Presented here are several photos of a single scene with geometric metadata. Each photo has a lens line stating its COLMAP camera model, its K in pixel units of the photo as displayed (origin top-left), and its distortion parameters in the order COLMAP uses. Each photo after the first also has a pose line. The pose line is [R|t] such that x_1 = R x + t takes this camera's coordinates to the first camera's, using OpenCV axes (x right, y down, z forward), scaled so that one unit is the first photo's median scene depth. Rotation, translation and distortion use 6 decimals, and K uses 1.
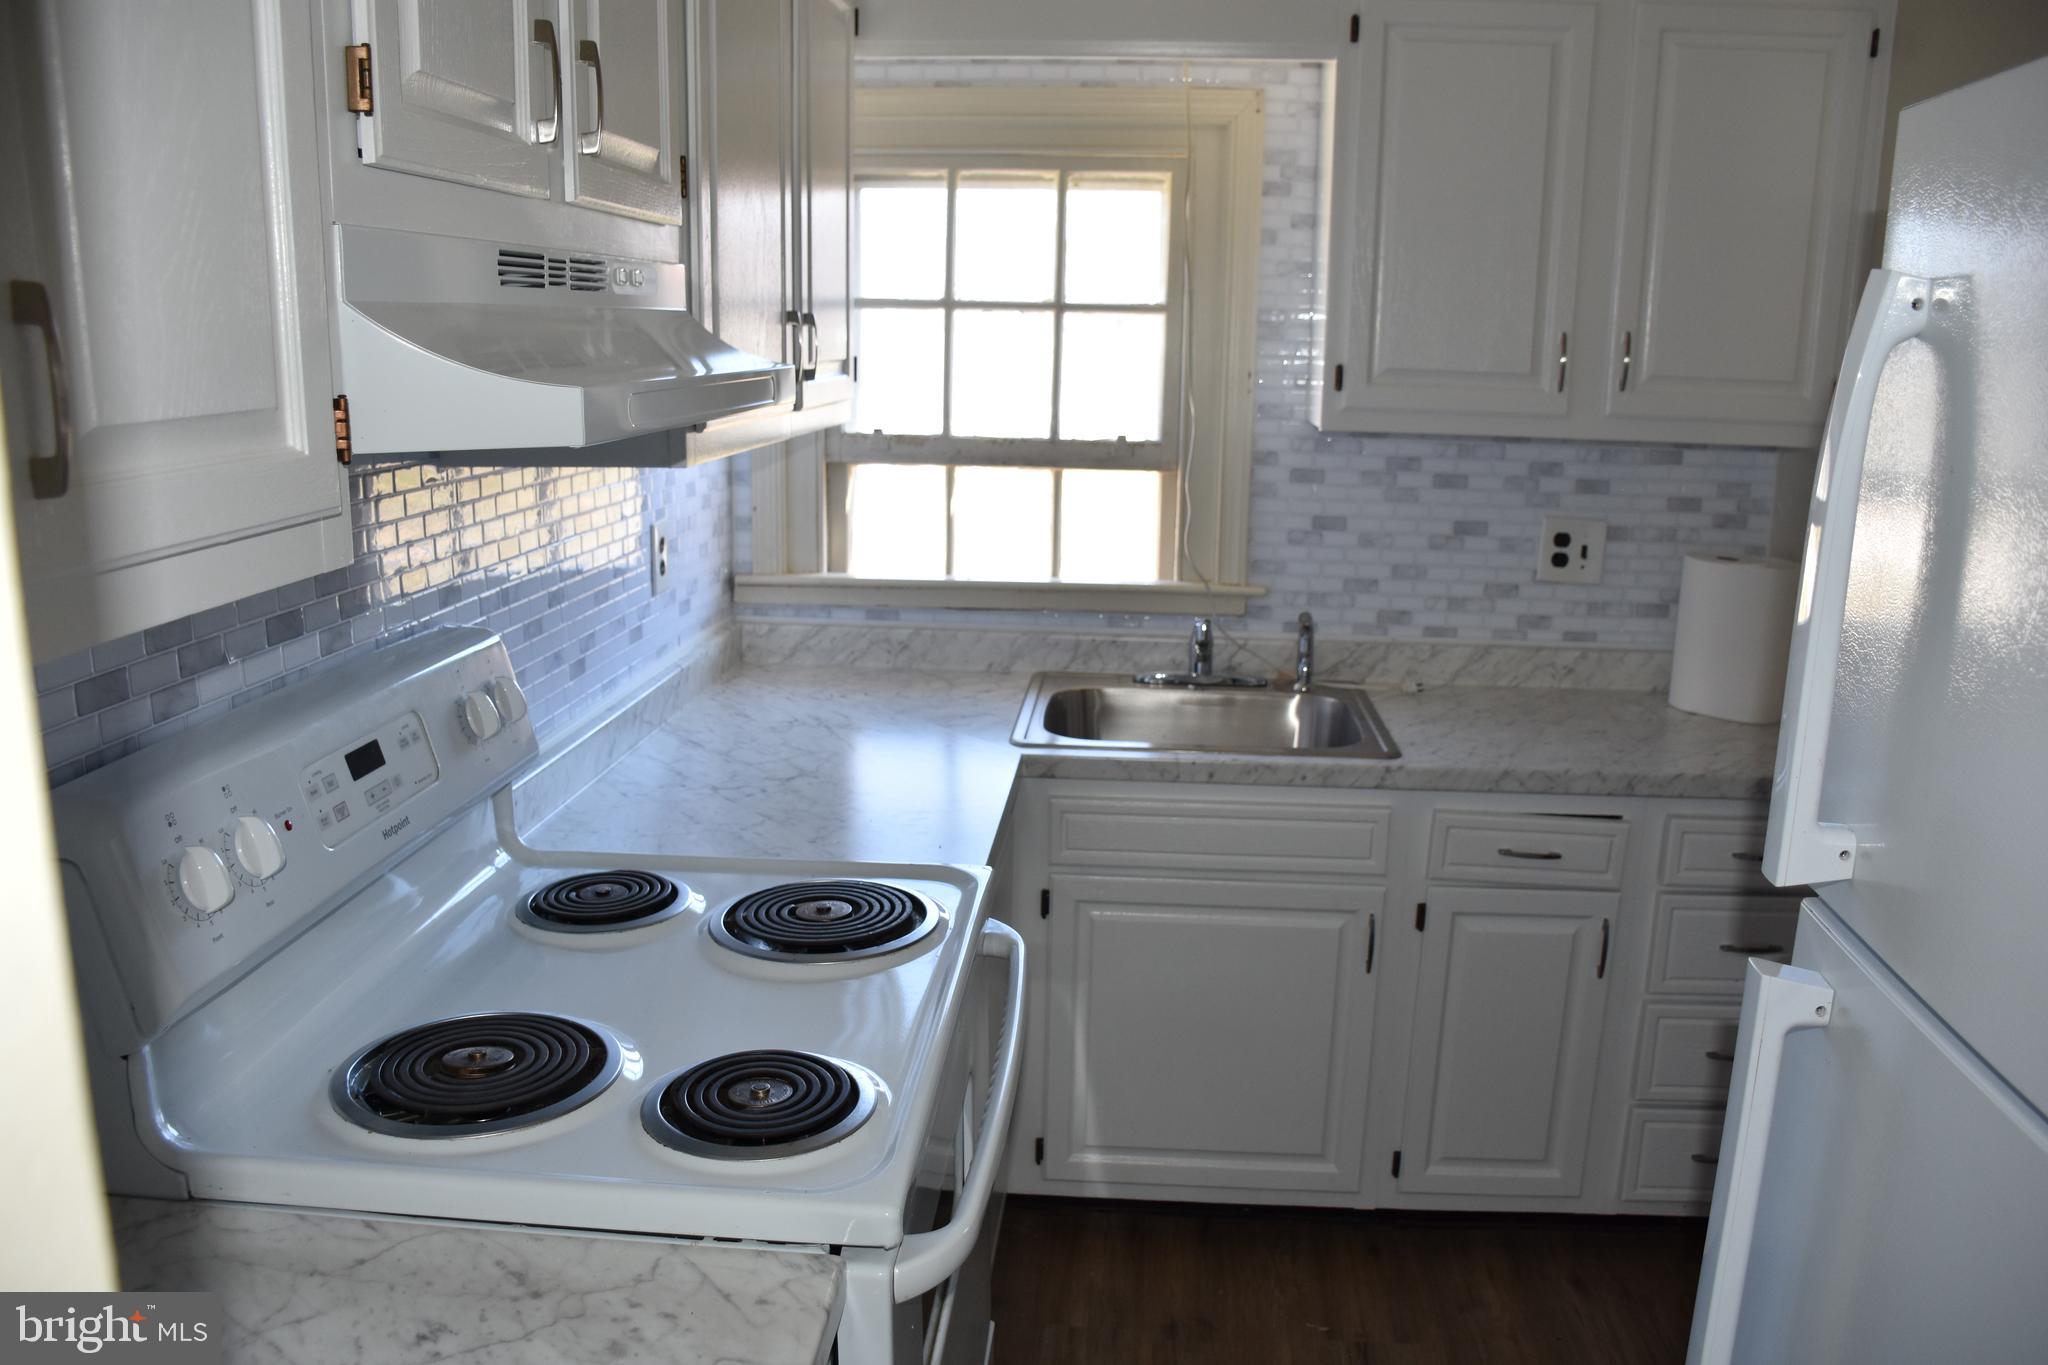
lens RADIAL K [[1592.5, 0, 1024.0], [0, 1592.5, 682.5], [0, 0, 1]] dist [-0.170324, 0.103537]
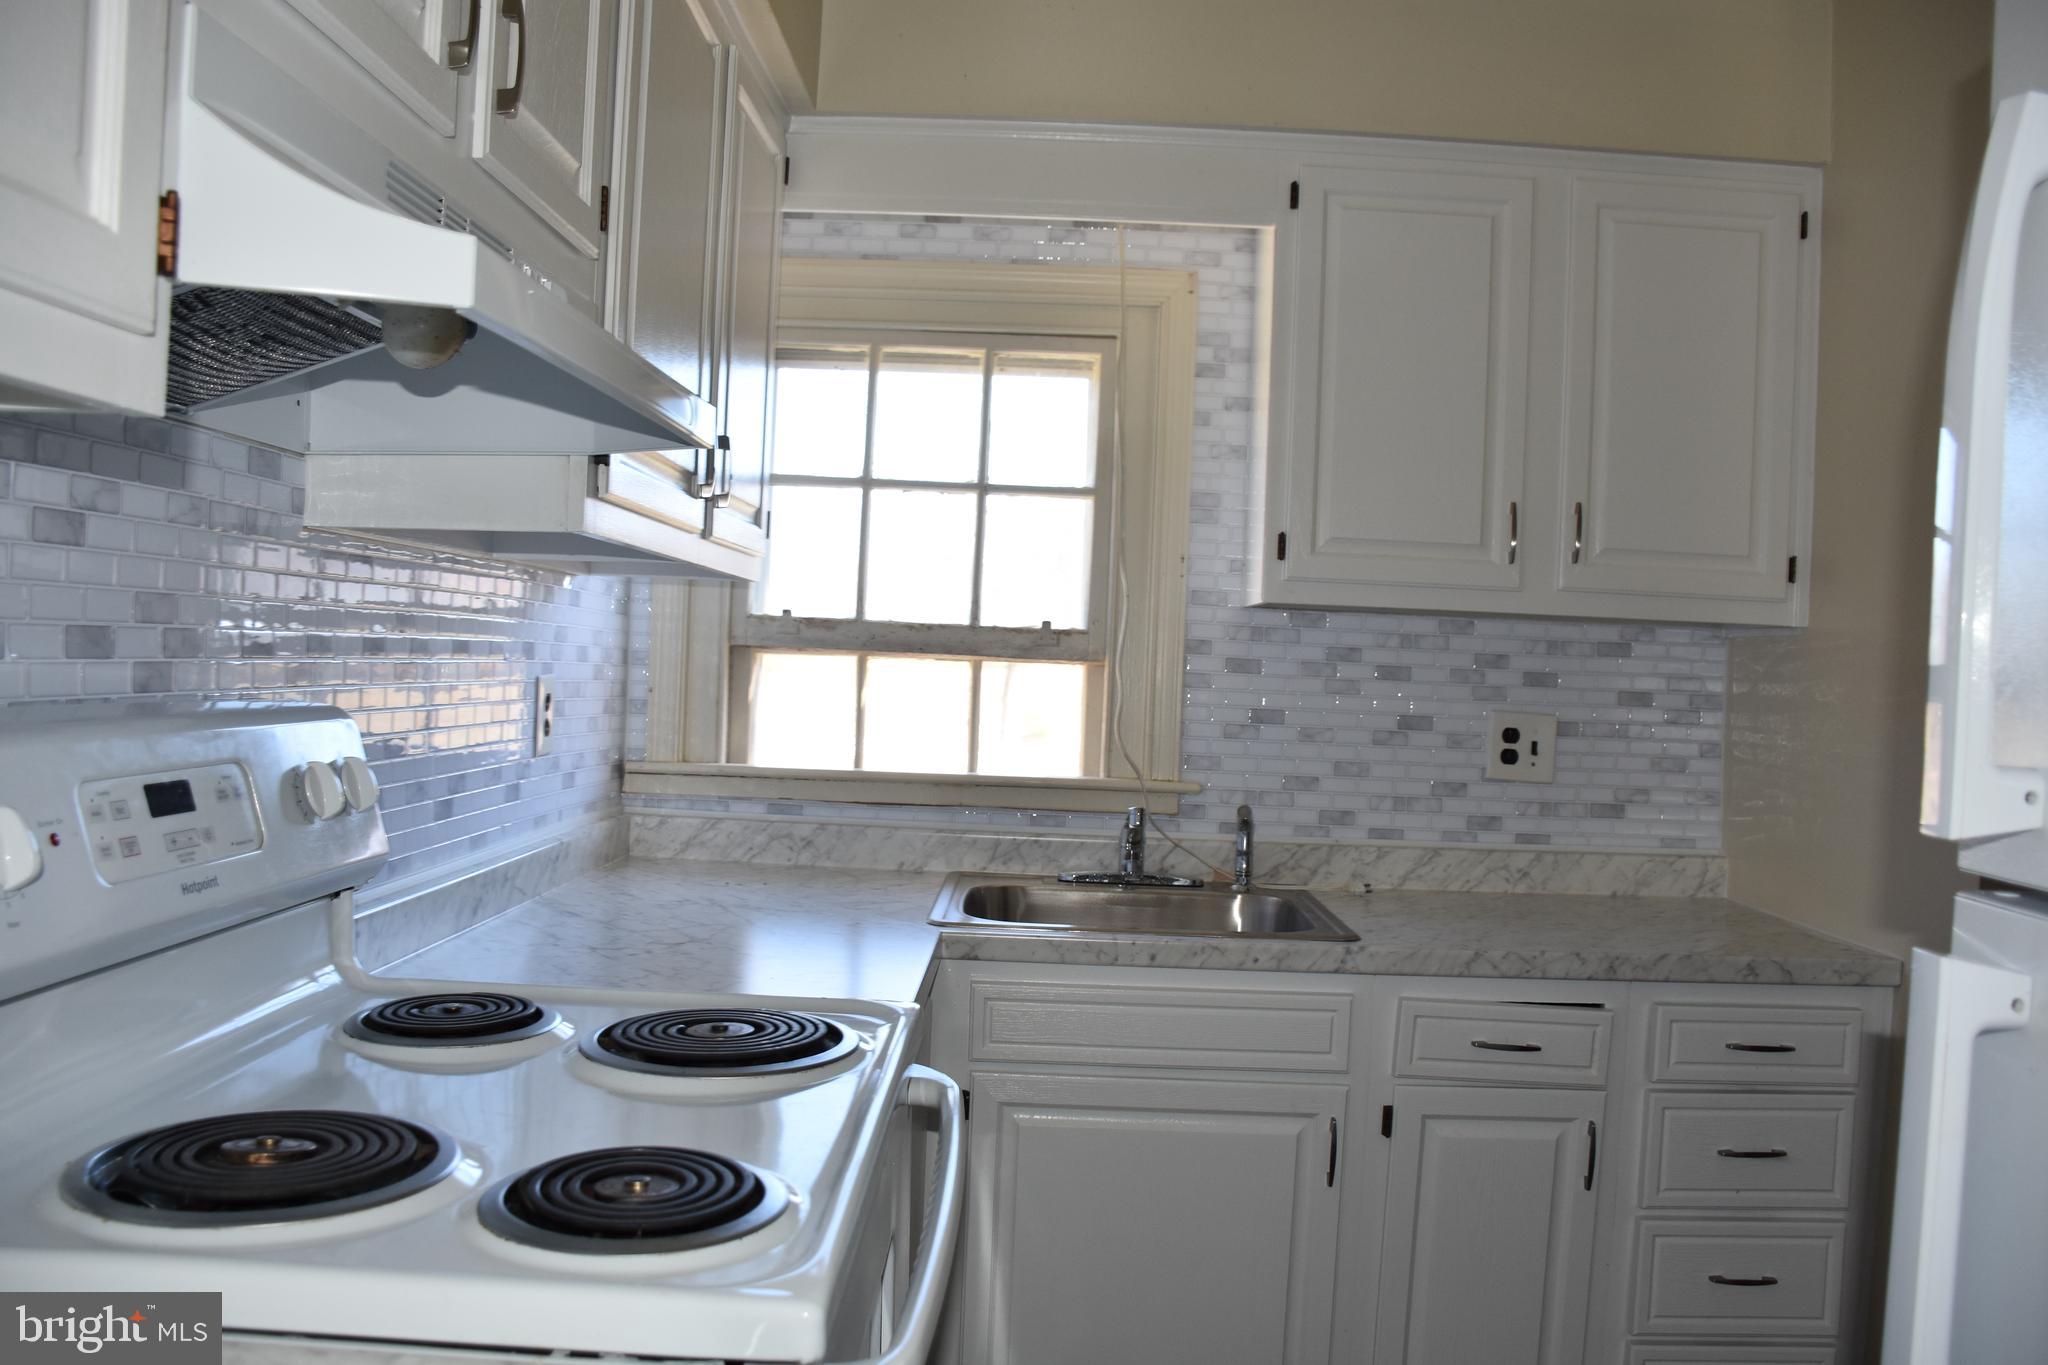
lens RADIAL K [[1592.5, 0, 1024.0], [0, 1592.5, 682.5], [0, 0, 1]] dist [-0.170324, 0.103537]
pose [[0.997368, 0.023599, 0.068560, -0.016620], [-0.009060, 0.978702, -0.205086, 0.077188], [-0.071940, 0.203925, 0.976340, 0.087504]]
